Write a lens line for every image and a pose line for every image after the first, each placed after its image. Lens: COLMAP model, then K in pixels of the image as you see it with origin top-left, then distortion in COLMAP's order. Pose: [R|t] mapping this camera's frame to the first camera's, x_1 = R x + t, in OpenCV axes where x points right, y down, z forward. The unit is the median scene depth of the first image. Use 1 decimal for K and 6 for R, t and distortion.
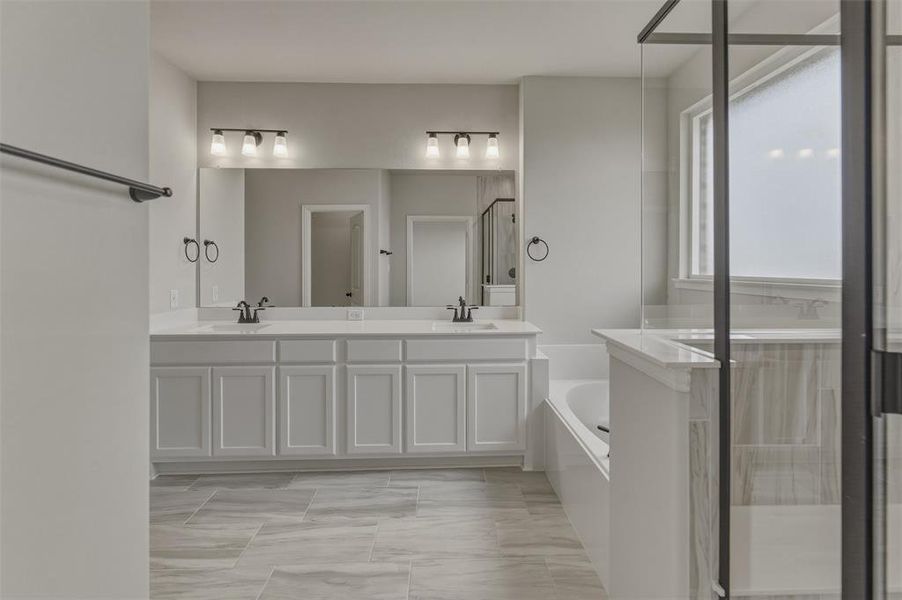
lens RADIAL K [[385.1, 0, 454.8], [0, 385.1, 268.7], [0, 0, 1]] dist [-0.000930, 0.000162]
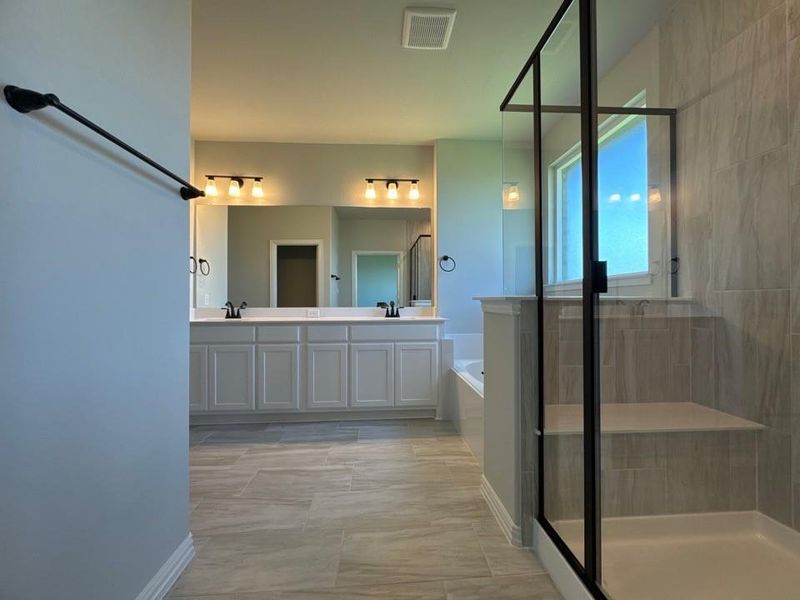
lens RADIAL K [[318.6, 0, 400.0], [0, 318.6, 300.0], [0, 0, 1]] dist [-0.000649, -0.000712]
pose [[0.999673, -0.002467, 0.025468, 0.021907], [0.002910, 0.999845, -0.017377, 0.113892], [-0.025421, 0.017446, 0.999525, -0.150739]]
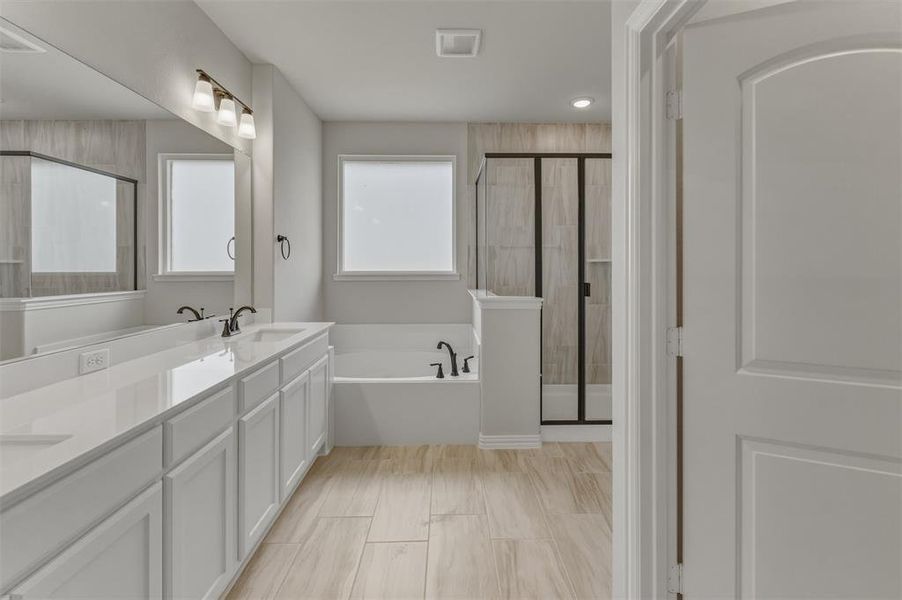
lens RADIAL K [[385.1, 0, 454.8], [0, 385.1, 268.7], [0, 0, 1]] dist [-0.000930, 0.000162]
pose [[0.021646, -0.004837, 0.999754, -0.894112], [0.010364, 0.999936, 0.004614, 0.004562], [-0.999712, 0.010262, 0.021695, 0.626238]]
